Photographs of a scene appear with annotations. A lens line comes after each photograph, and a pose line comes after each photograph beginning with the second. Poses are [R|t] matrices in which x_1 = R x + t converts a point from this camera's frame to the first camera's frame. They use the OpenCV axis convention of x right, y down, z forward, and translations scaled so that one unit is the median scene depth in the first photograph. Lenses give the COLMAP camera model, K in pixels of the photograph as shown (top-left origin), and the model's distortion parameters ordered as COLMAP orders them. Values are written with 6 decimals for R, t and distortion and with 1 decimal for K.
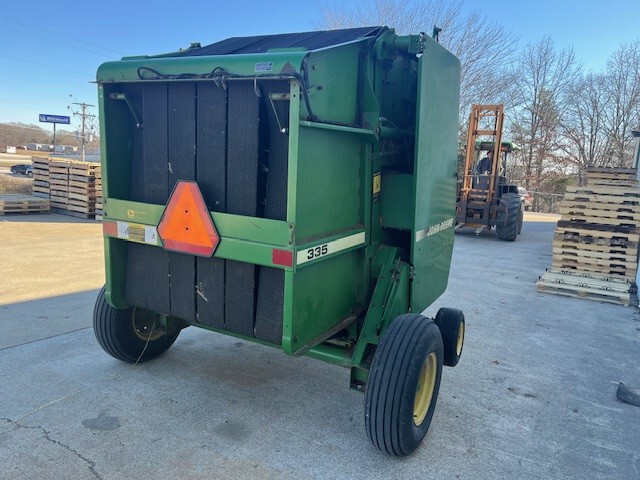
lens RADIAL K [[484.3, 0, 325.7], [0, 484.3, 244.4], [0, 0, 1]] dist [0.076182, -0.101911]
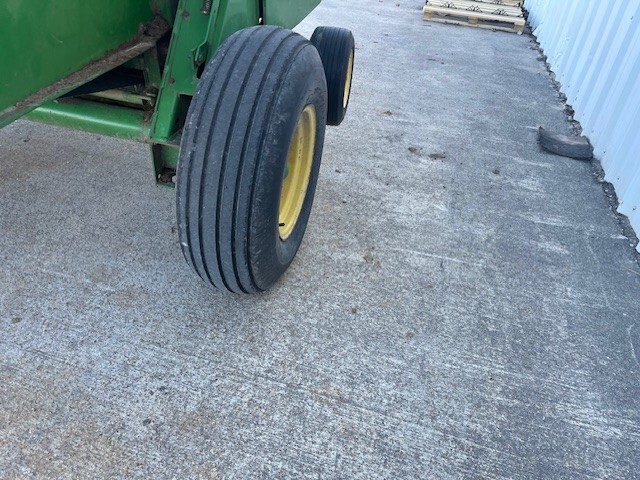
lens RADIAL K [[484.3, 0, 321.0], [0, 484.3, 236.5], [0, 0, 1]] dist [0.076182, -0.101911]
pose [[0.964353, -0.127621, 0.231812, 0.085137], [0.007714, 0.889202, 0.457449, 0.099480], [-0.264508, -0.439354, 0.858489, 0.446099]]
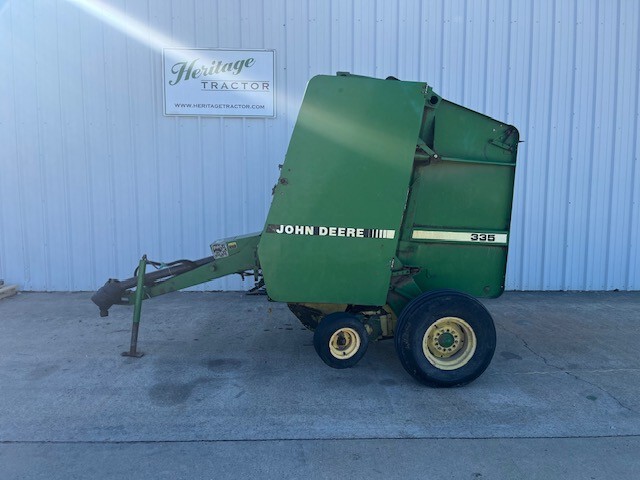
lens RADIAL K [[484.3, 0, 323.0], [0, 484.3, 240.4], [0, 0, 1]] dist [0.076182, -0.101911]
pose [[-0.528538, -0.158176, 0.834043, -1.274635], [0.082183, 0.968339, 0.235725, -0.386386], [-0.844922, 0.193134, -0.498804, 2.039017]]
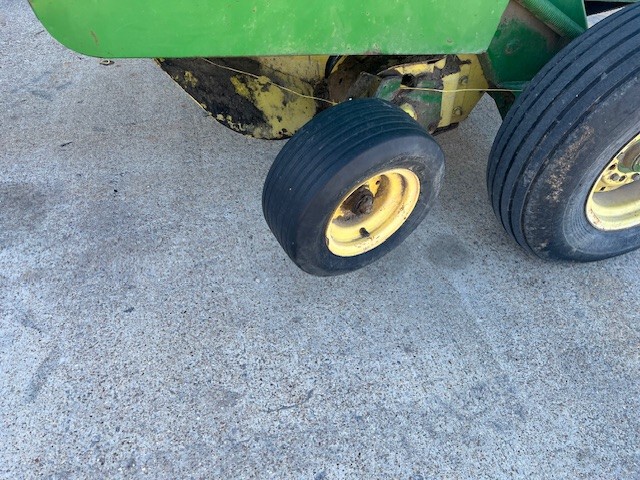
lens RADIAL K [[484.3, 0, 316.9], [0, 484.3, 242.2], [0, 0, 1]] dist [0.076182, -0.101911]
pose [[-0.685921, -0.581141, 0.437935, -0.501075], [0.004281, 0.598594, 0.801041, -0.129470], [-0.727663, 0.551326, -0.408100, 1.639377]]
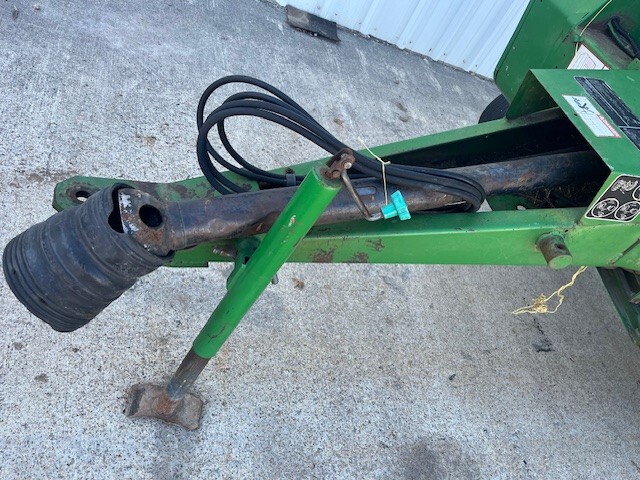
lens RADIAL K [[484.3, 0, 326.2], [0, 484.3, 242.5], [0, 0, 1]] dist [0.076182, -0.101911]
pose [[-0.572646, -0.773346, 0.272051, 0.086102], [-0.340465, 0.526223, 0.779213, -0.223293], [-0.745761, 0.353590, -0.564637, 1.943909]]
